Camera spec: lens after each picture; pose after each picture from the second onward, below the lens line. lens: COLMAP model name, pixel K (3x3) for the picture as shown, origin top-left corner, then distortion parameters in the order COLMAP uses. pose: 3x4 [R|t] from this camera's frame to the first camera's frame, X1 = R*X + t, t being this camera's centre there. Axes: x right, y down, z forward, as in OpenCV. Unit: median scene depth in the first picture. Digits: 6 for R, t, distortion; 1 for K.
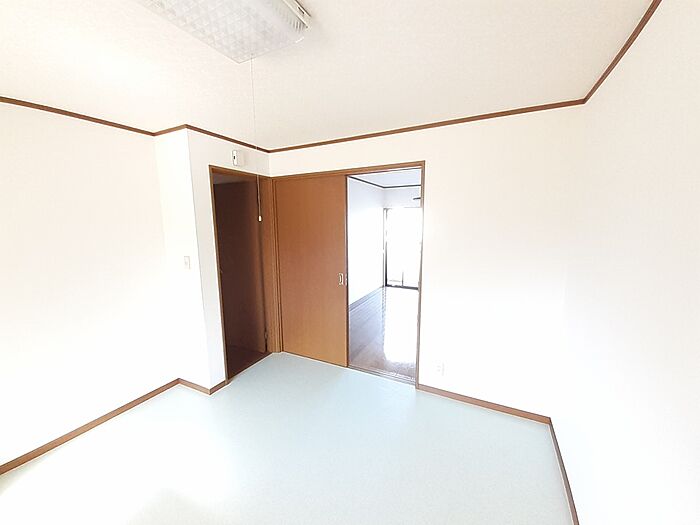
lens RADIAL K [[278.9, 0, 347.4], [0, 278.9, 261.3], [0, 0, 1]] dist [0.030259, -0.021535]
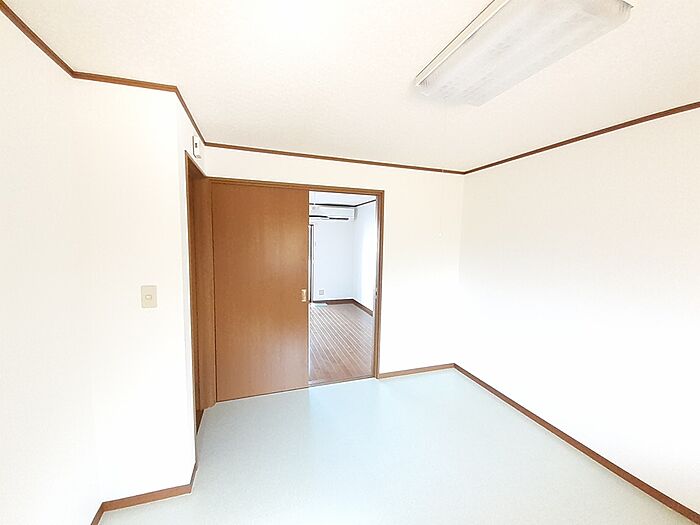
lens RADIAL K [[278.9, 0, 347.4], [0, 278.9, 261.3], [0, 0, 1]] dist [0.030259, -0.021535]
pose [[0.701129, -0.038744, 0.711981, -0.664704], [0.076001, 0.996895, -0.020595, -0.024969], [-0.708972, 0.068551, 0.701897, 0.232638]]
